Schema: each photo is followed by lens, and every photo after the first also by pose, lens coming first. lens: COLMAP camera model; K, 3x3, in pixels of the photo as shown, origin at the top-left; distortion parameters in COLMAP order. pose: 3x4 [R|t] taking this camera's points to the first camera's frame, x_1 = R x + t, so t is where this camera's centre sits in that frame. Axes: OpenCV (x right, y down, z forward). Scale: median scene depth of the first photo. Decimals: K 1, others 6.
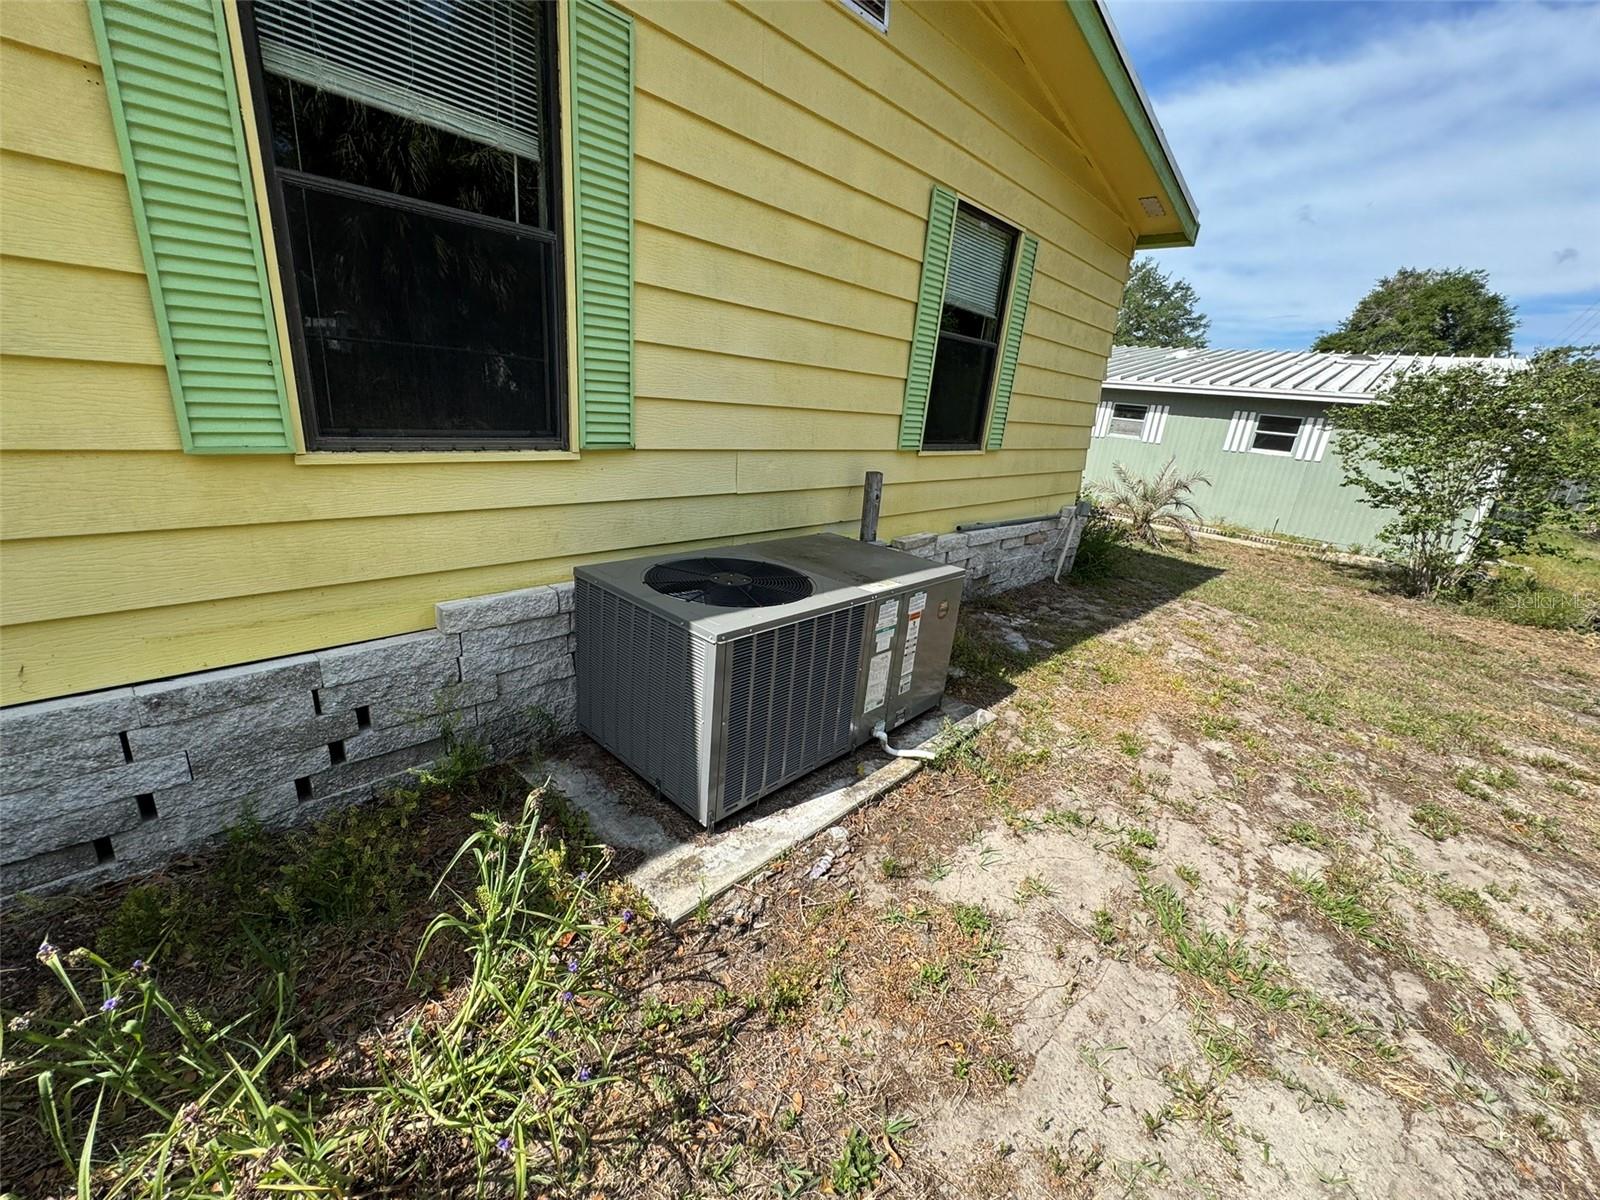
lens RADIAL K [[639.0, 0, 807.2], [0, 639.0, 603.5], [0, 0, 1]] dist [-0.003226, 0.000408]
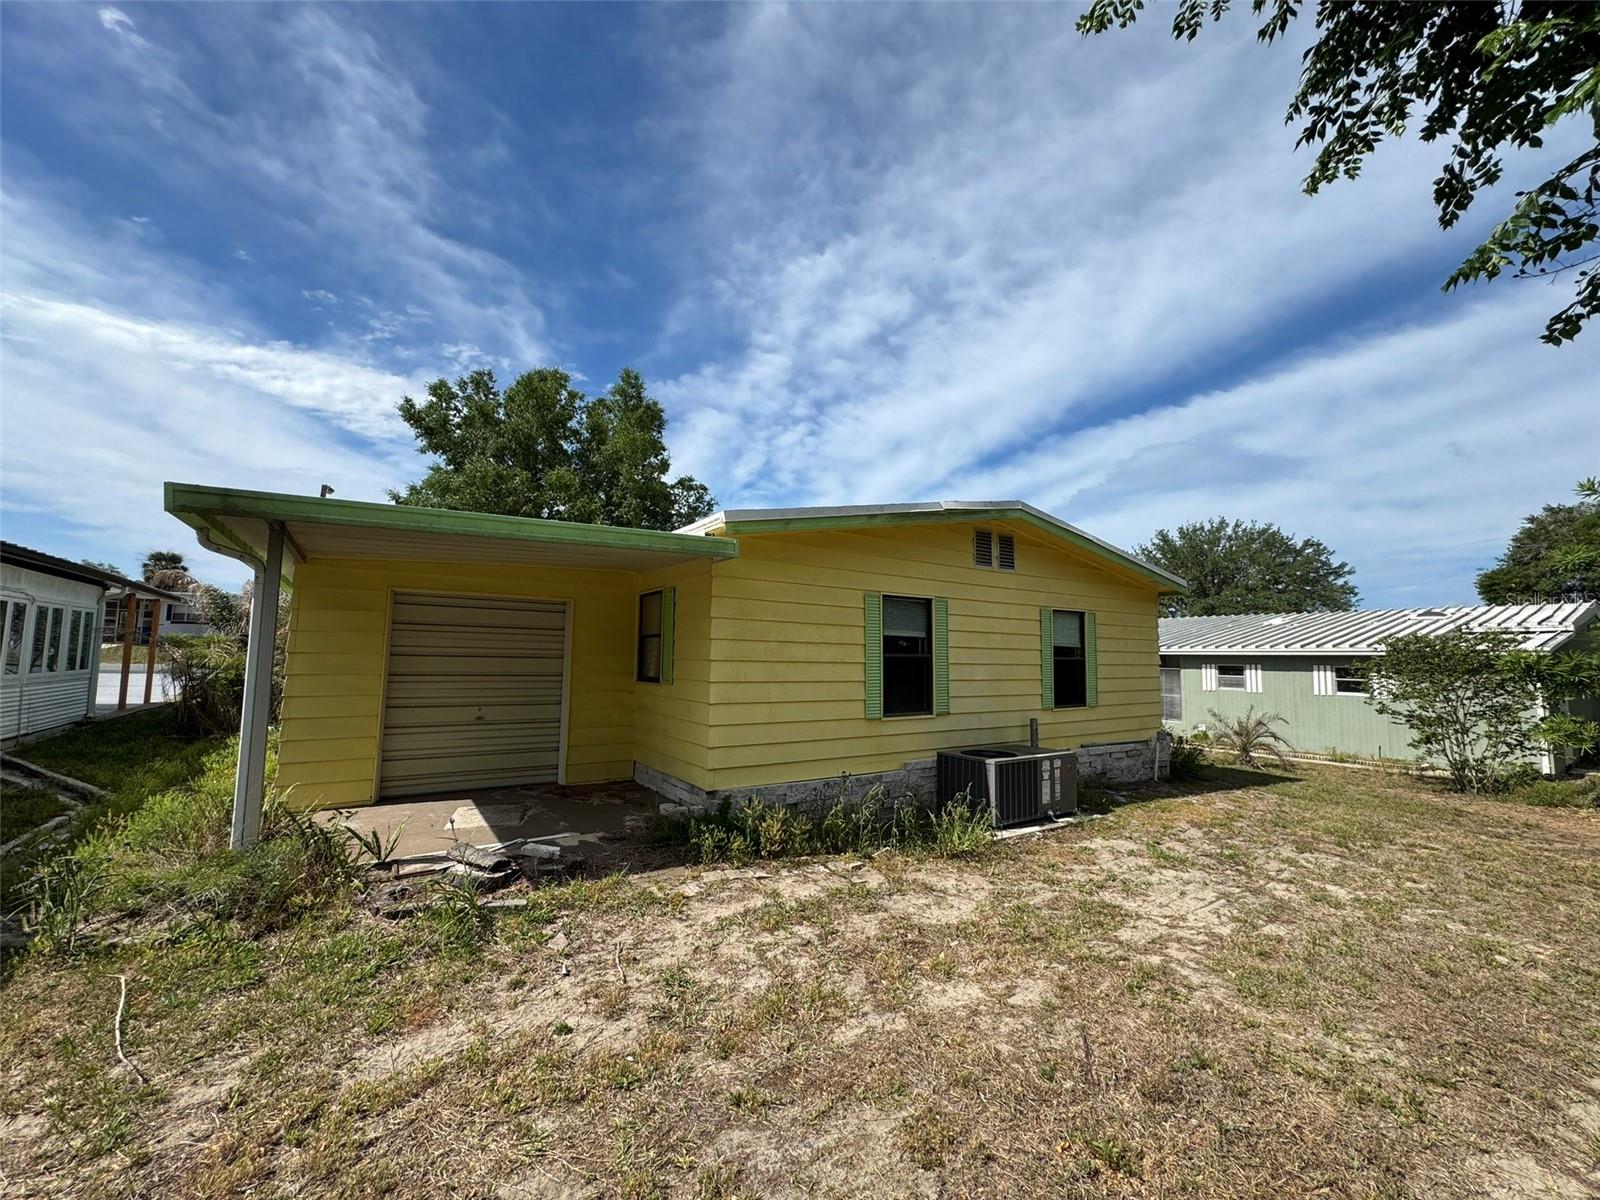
lens RADIAL K [[639.0, 0, 802.8], [0, 639.0, 607.2], [0, 0, 1]] dist [-0.003226, 0.000408]
pose [[0.970993, -0.096481, -0.218778, -0.144347], [0.000357, 0.915562, -0.402176, 0.317573], [0.239107, 0.390432, 0.889039, -1.266674]]
